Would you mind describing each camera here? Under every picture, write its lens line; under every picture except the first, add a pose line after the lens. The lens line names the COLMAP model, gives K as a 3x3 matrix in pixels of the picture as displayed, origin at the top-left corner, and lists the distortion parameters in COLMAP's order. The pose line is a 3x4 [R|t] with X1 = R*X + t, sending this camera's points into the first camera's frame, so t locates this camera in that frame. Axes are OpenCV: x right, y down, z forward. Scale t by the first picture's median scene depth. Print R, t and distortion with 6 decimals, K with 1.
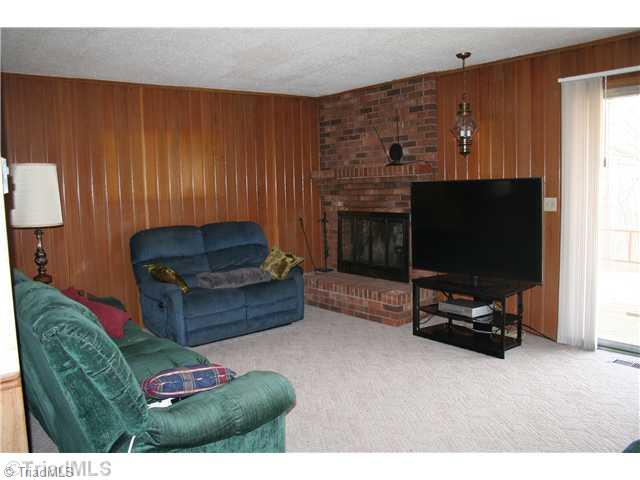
lens RADIAL K [[555.2, 0, 320.0], [0, 555.2, 240.0], [0, 0, 1]] dist [-0.134334, 0.102322]
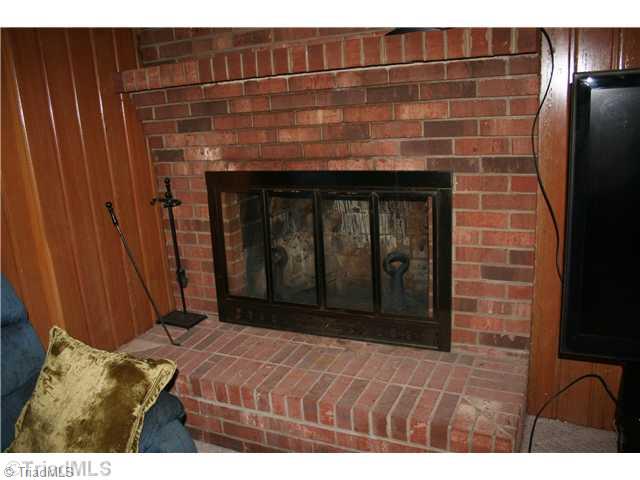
lens RADIAL K [[555.2, 0, 320.0], [0, 555.2, 240.0], [0, 0, 1]] dist [-0.134334, 0.102322]
pose [[0.900643, -0.148003, 0.408579, -0.060362], [0.091517, 0.983728, 0.154610, -0.058964], [-0.424814, -0.101857, 0.899532, 0.622833]]
